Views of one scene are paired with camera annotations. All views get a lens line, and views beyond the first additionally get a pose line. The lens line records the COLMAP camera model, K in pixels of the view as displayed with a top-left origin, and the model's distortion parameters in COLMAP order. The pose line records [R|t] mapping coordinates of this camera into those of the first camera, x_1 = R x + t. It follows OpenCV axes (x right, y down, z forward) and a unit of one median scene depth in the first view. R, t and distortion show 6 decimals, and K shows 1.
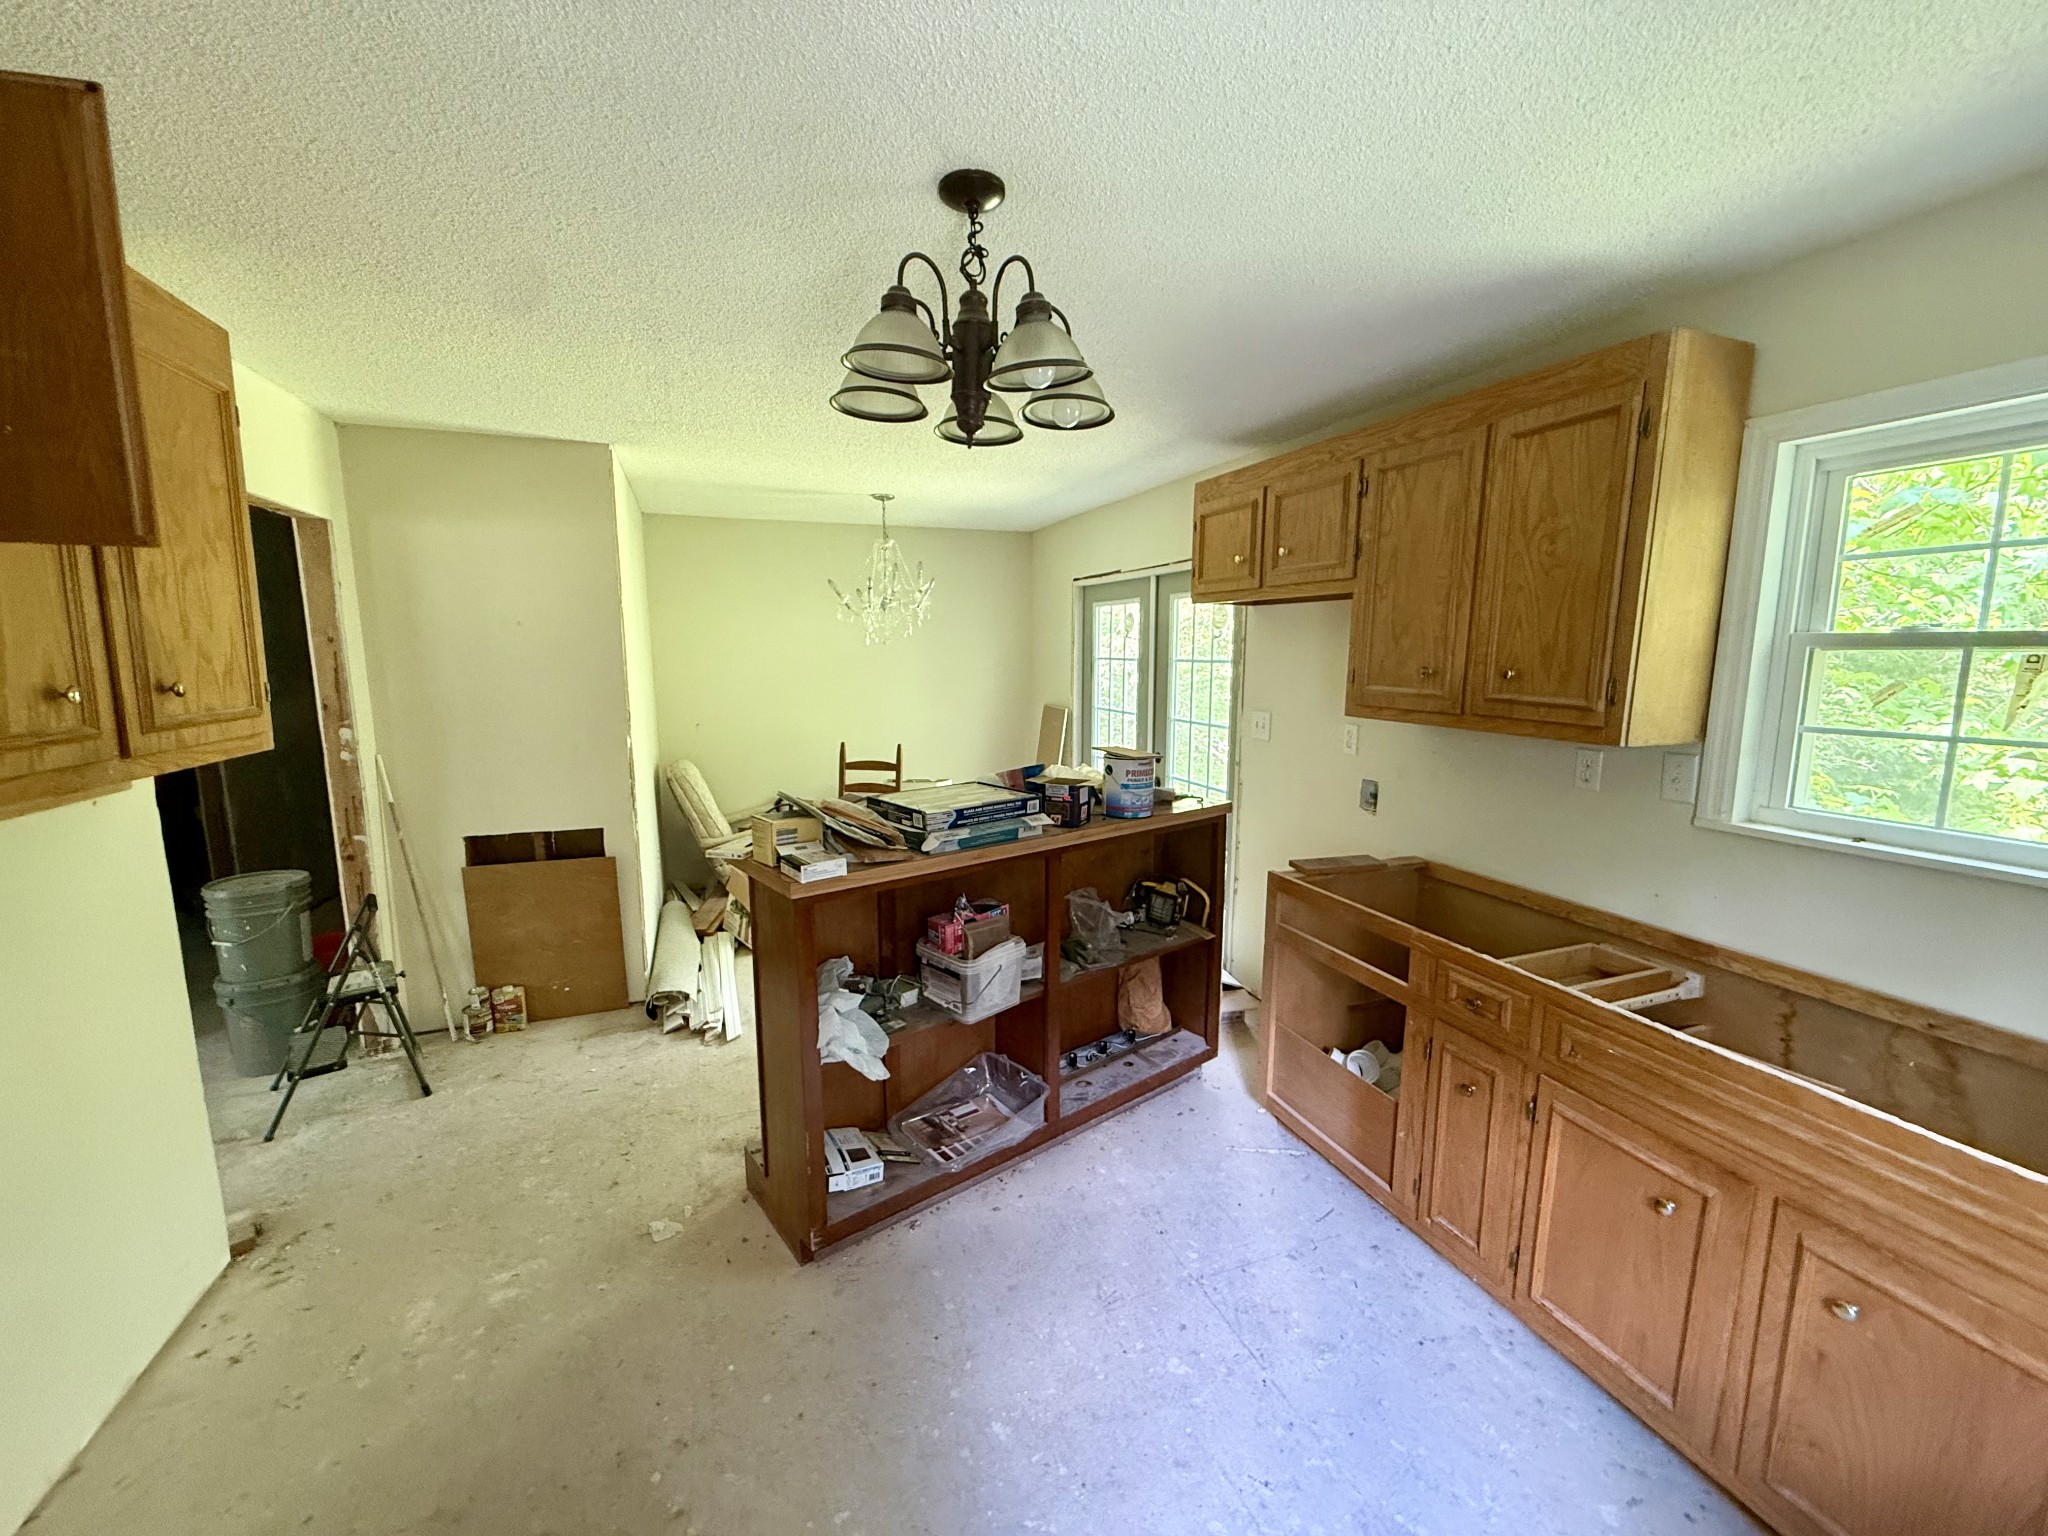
lens RADIAL K [[817.2, 0, 1019.7], [0, 817.2, 770.9], [0, 0, 1]] dist [-0.000515, -0.000170]
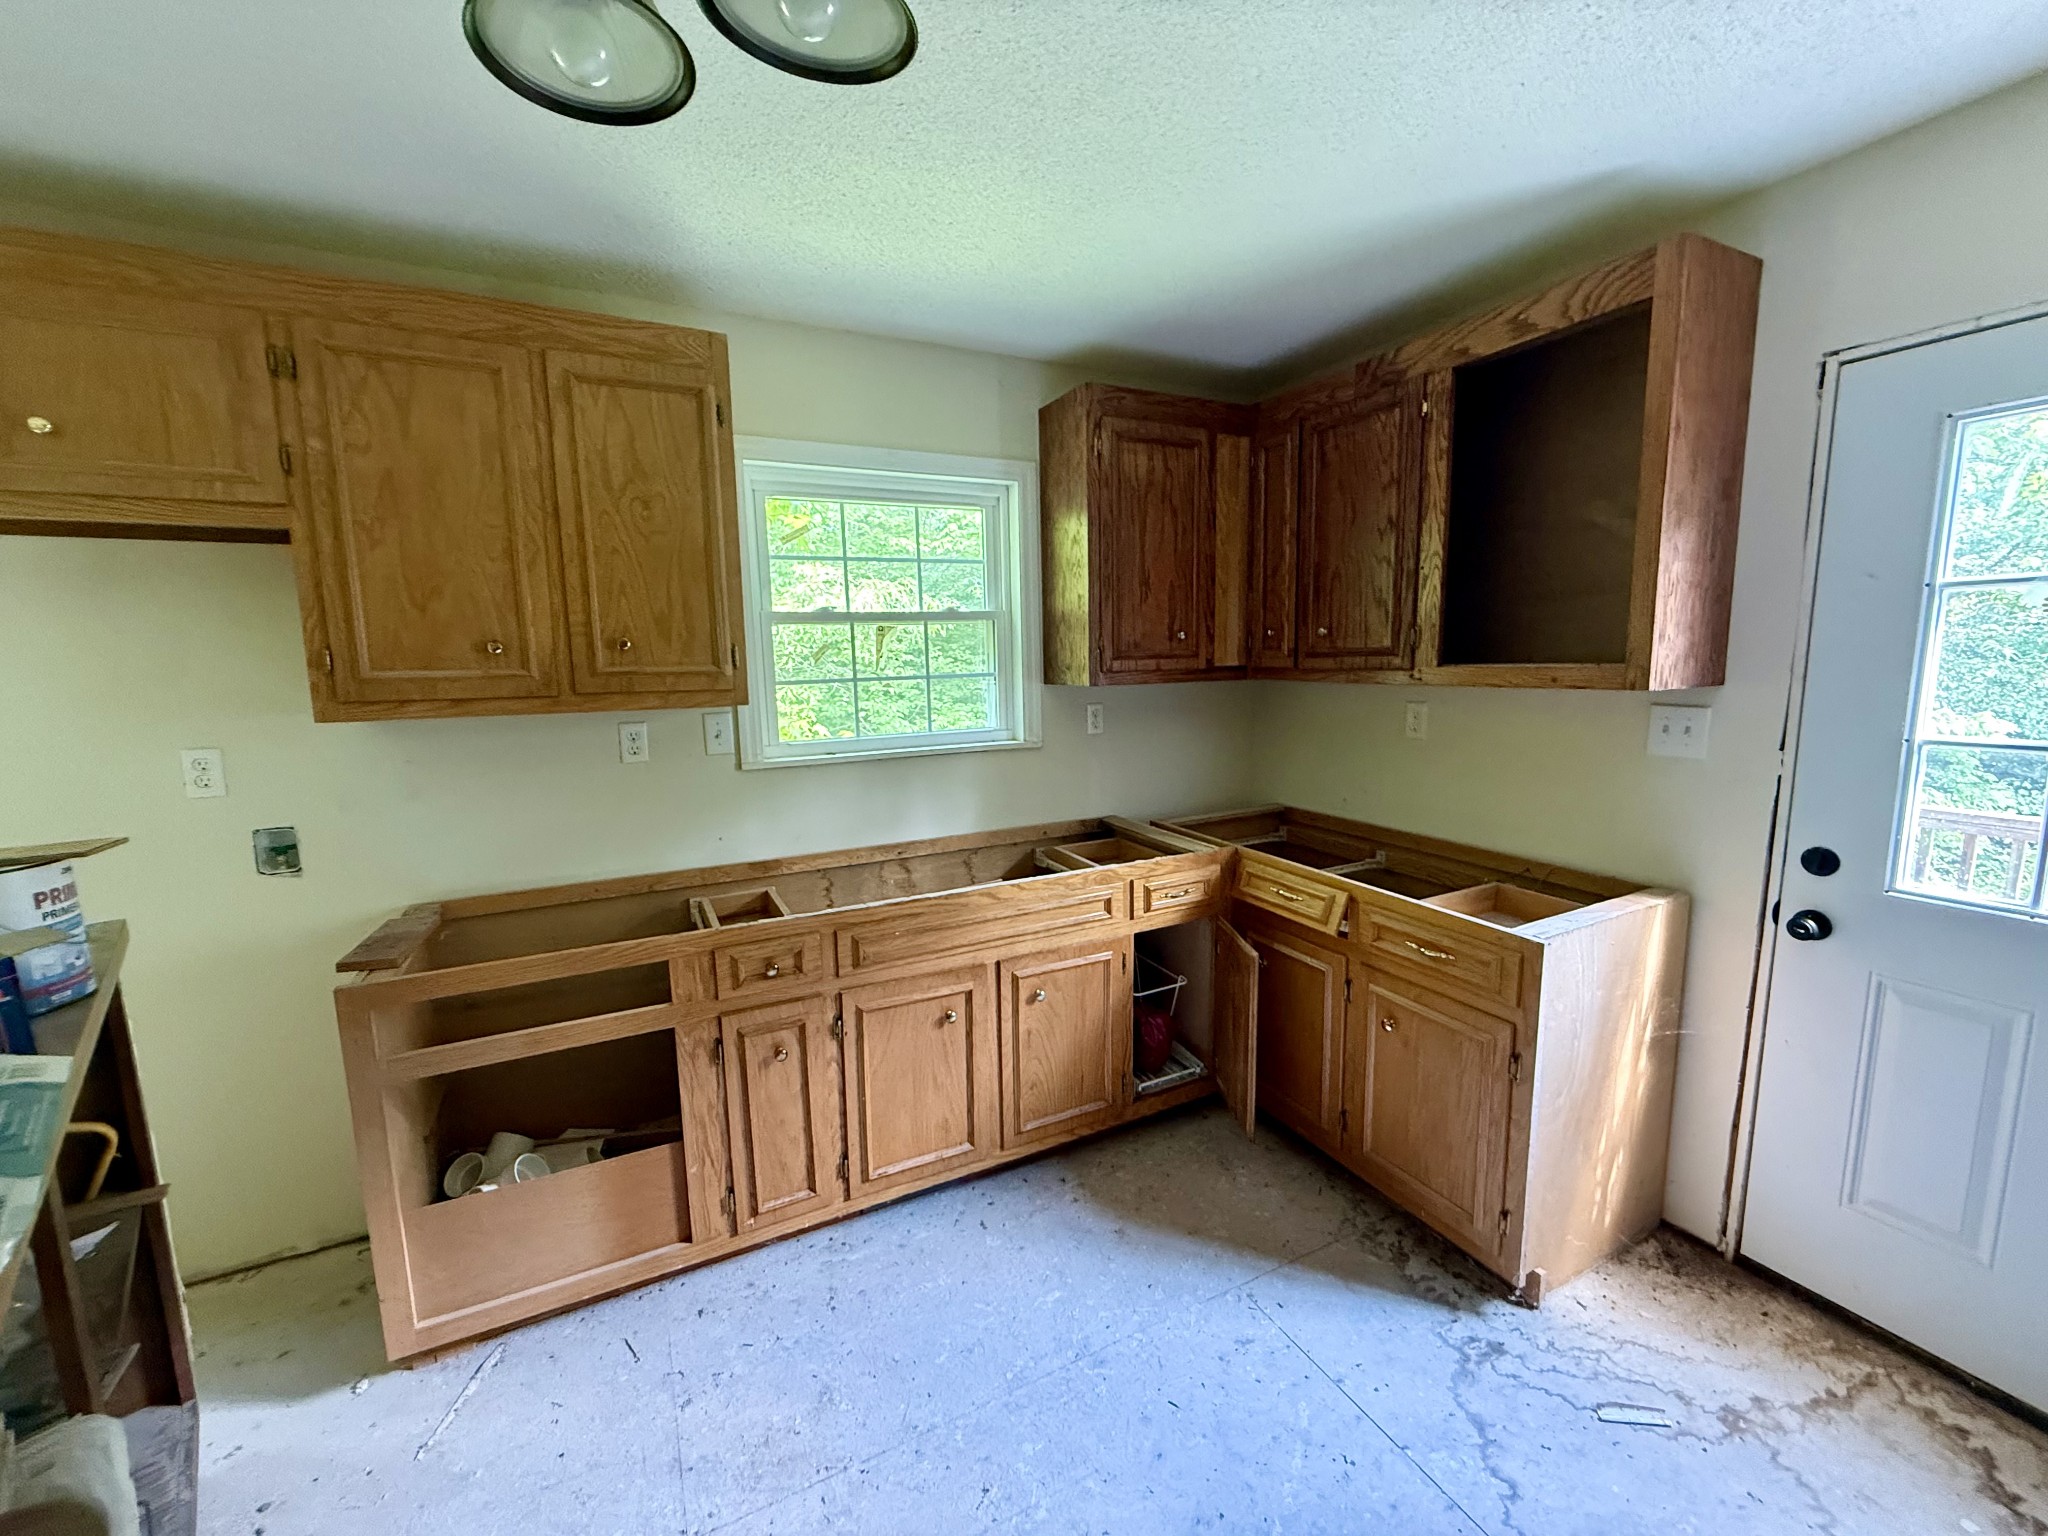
lens RADIAL K [[817.2, 0, 1019.7], [0, 817.2, 770.9], [0, 0, 1]] dist [-0.000515, -0.000170]
pose [[-0.103449, -0.143560, 0.984220, -0.393459], [0.168350, 0.972725, 0.159578, -0.054068], [-0.980284, 0.182202, -0.076459, 0.691571]]
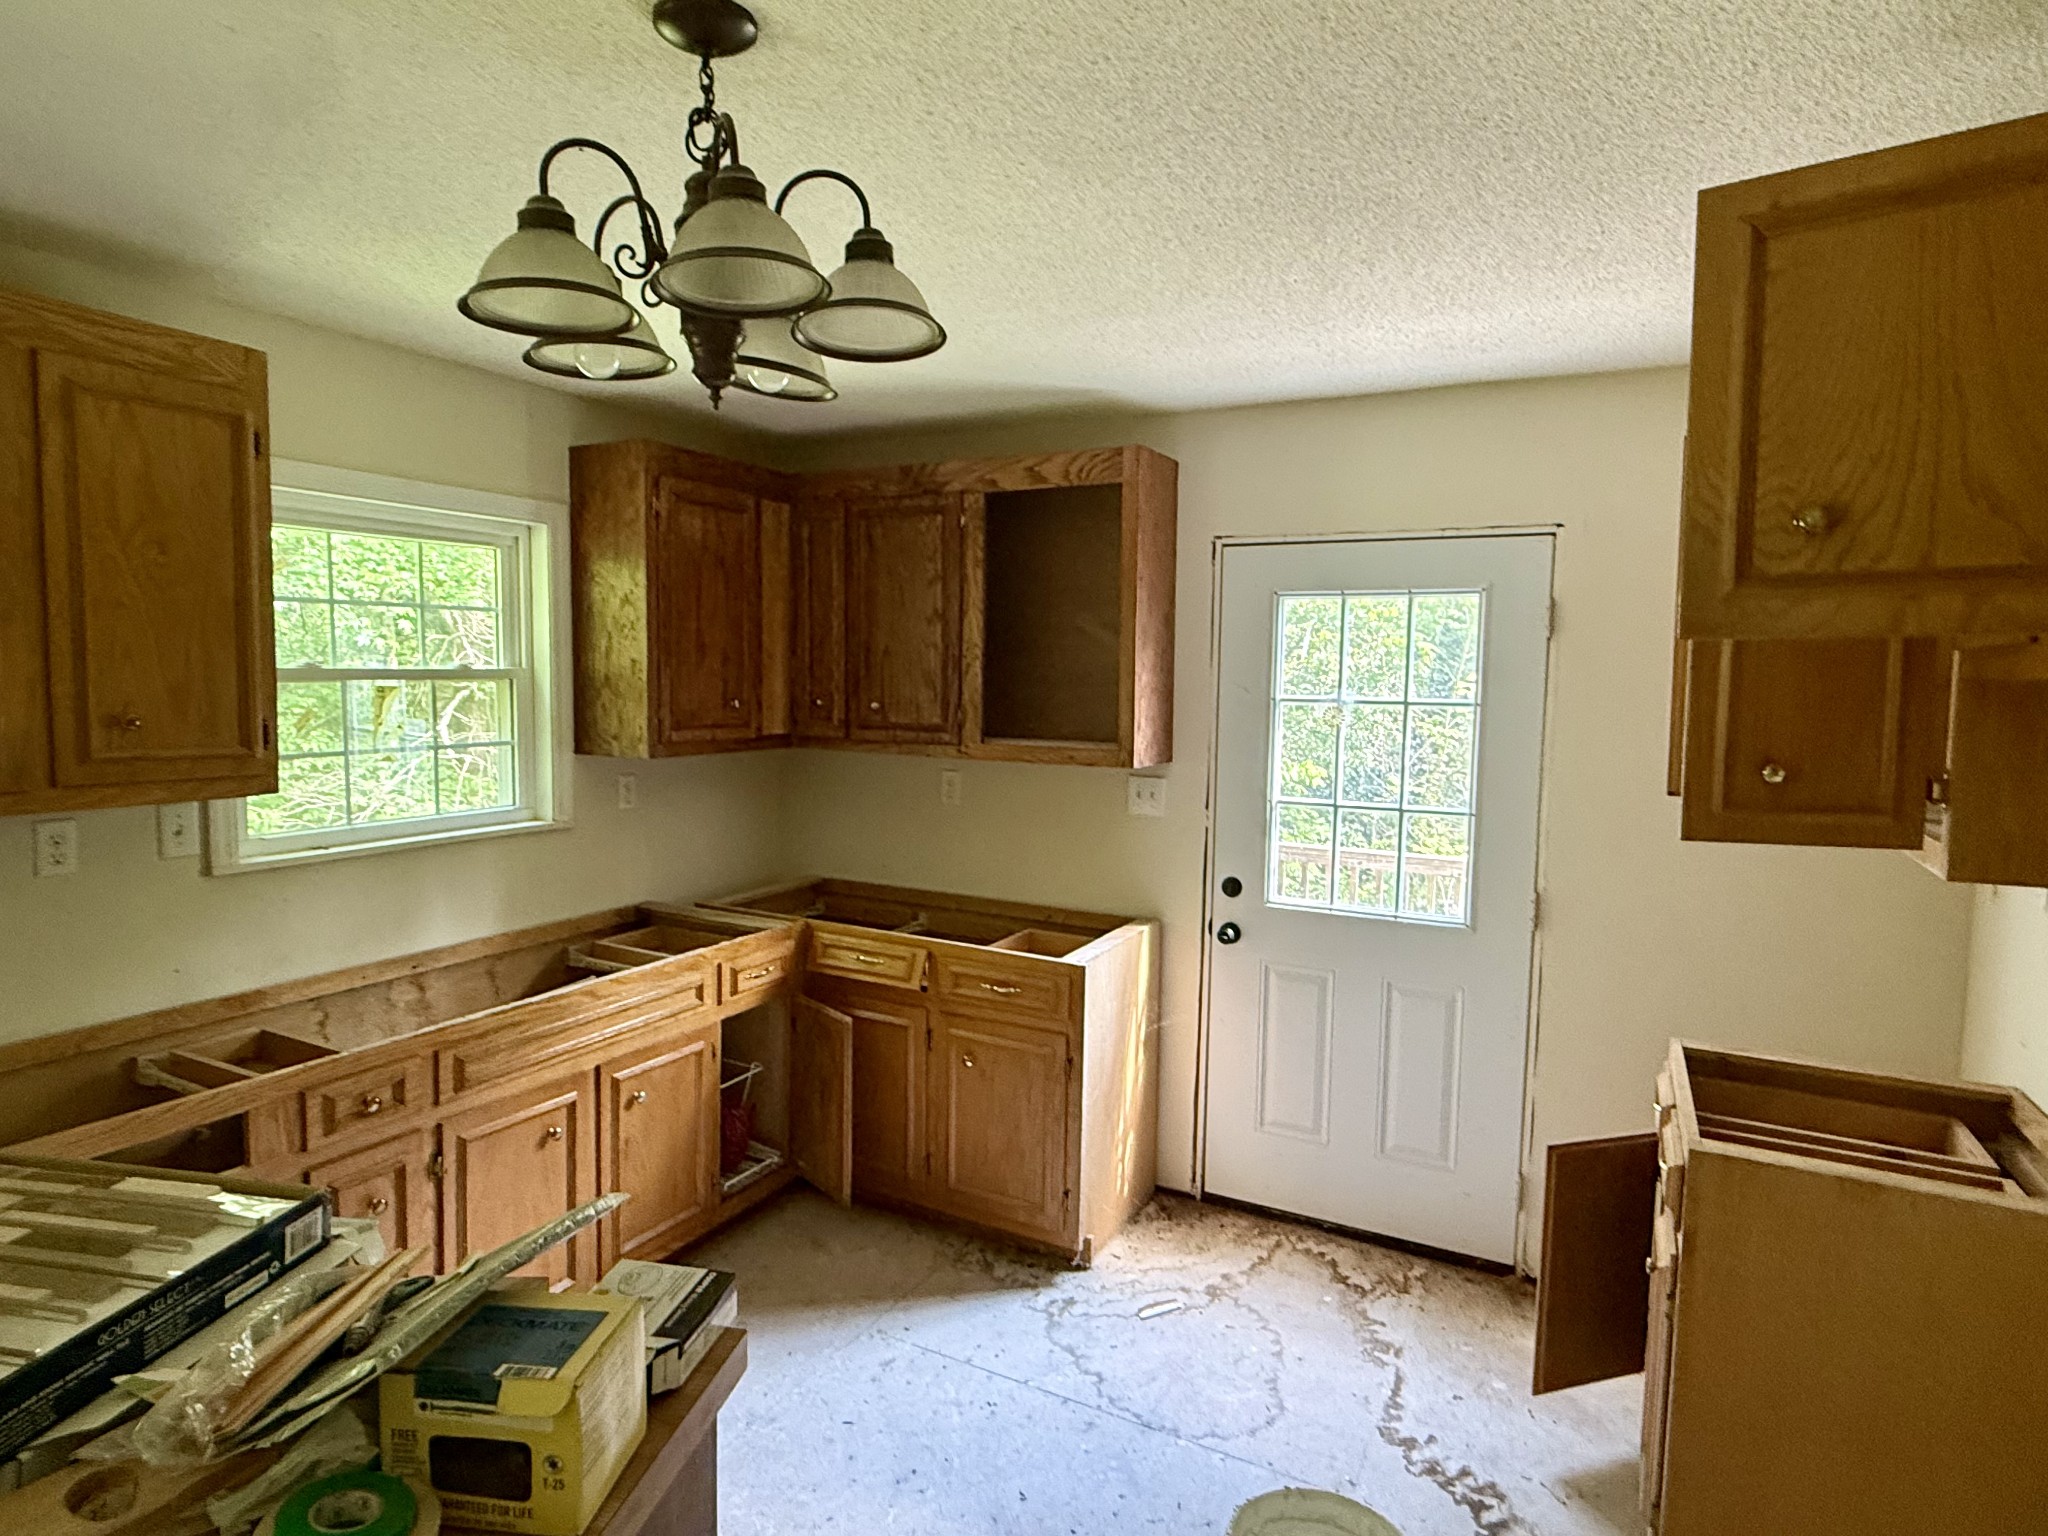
lens RADIAL K [[1146.0, 0, 1021.7], [0, 1146.0, 758.7], [0, 0, 1]] dist [-0.000604, -0.000625]
pose [[-0.661602, -0.072278, 0.746363, -0.709309], [0.091556, 0.980110, 0.176073, -0.202574], [-0.744245, 0.184824, -0.641825, 1.121343]]
